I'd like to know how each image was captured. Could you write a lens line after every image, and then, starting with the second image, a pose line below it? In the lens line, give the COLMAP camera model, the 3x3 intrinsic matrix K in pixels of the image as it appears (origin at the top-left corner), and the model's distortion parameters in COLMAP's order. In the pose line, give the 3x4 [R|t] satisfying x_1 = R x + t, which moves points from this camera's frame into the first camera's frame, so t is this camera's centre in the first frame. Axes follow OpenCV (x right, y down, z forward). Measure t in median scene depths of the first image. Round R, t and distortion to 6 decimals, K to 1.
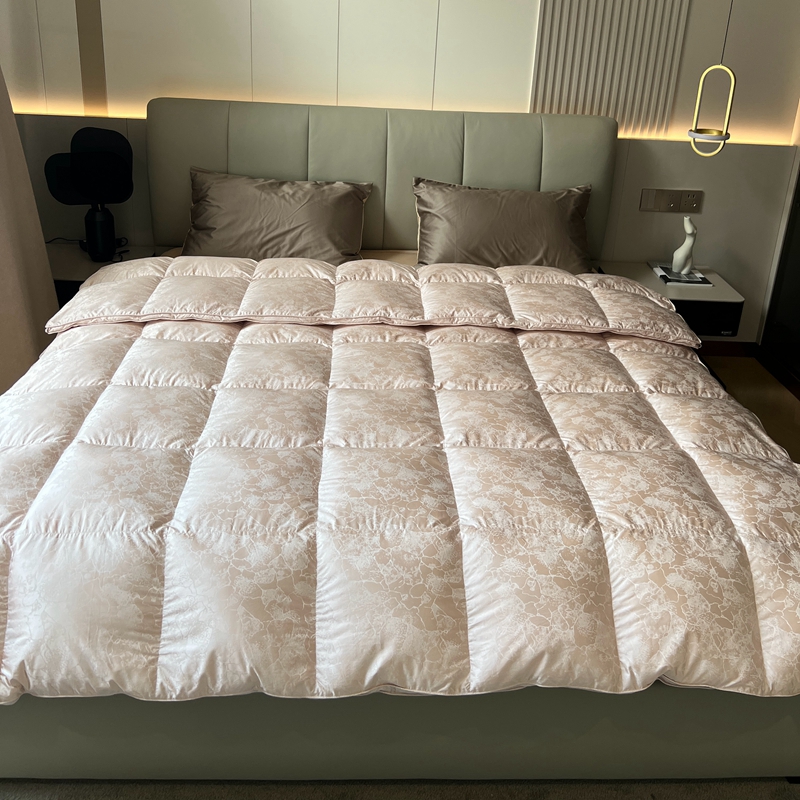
lens RADIAL K [[800.4, 0, 396.5], [0, 800.4, 258.6], [0, 0, 1]] dist [0.113807, -0.218776]
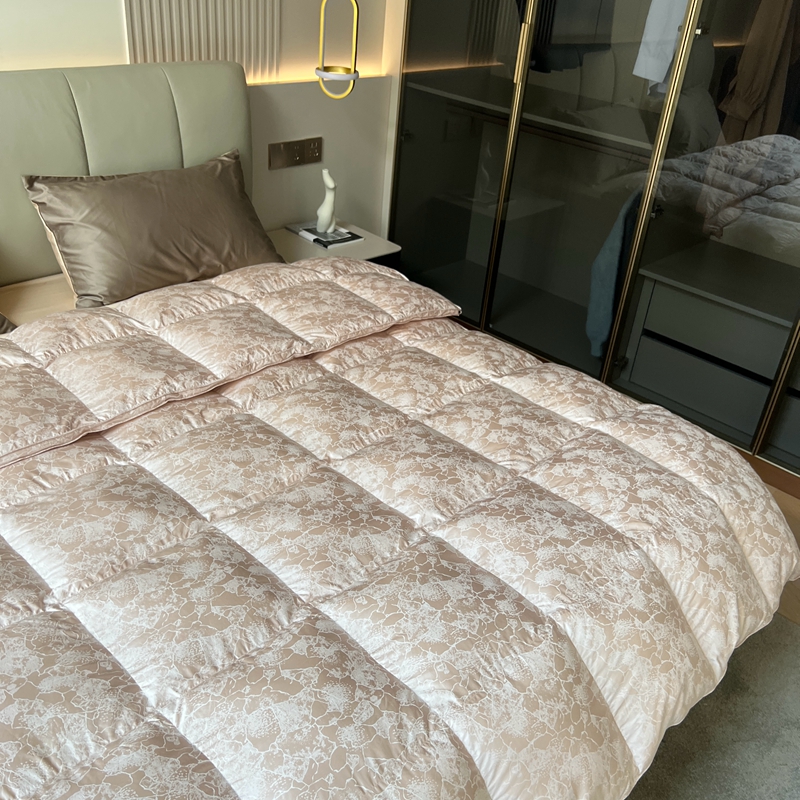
lens RADIAL K [[811.4, 0, 400.5], [0, 811.4, 396.1], [0, 0, 1]] dist [0.056080, -0.085615]
pose [[0.723988, -0.334158, 0.603473, -0.267889], [0.176444, 0.935441, 0.306297, -0.096852], [-0.666865, -0.115276, 0.736209, 0.290206]]
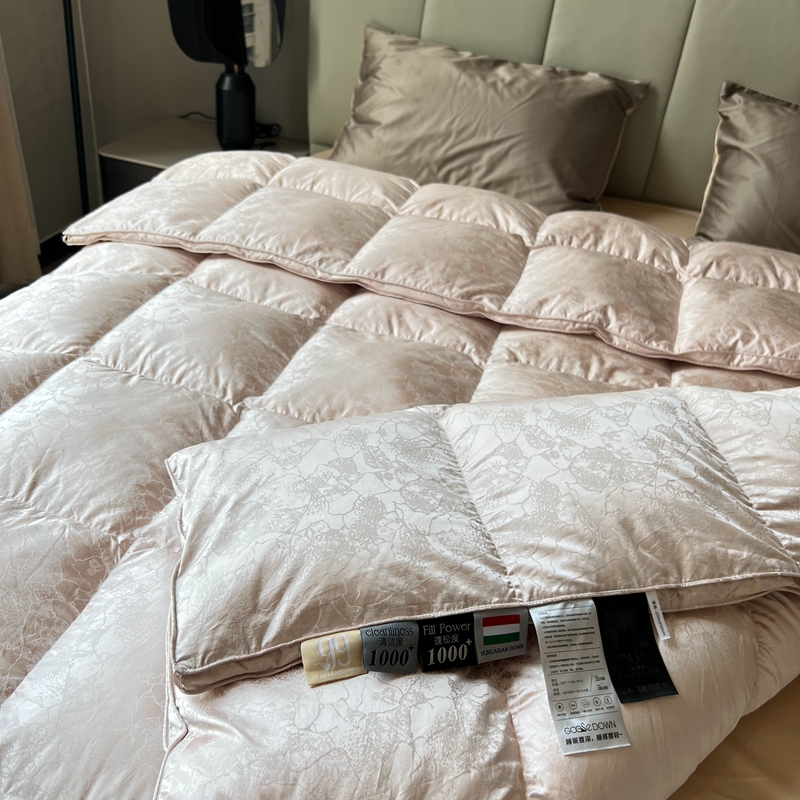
lens RADIAL K [[834.5, 0, 400.2], [0, 834.5, 402.5], [0, 0, 1]] dist [0.008054, -0.003376]
pose [[0.936299, 0.230919, -0.264613, 0.017255], [-0.159850, 0.951082, 0.264370, -0.004734], [0.312717, -0.205231, 0.927410, 0.382163]]
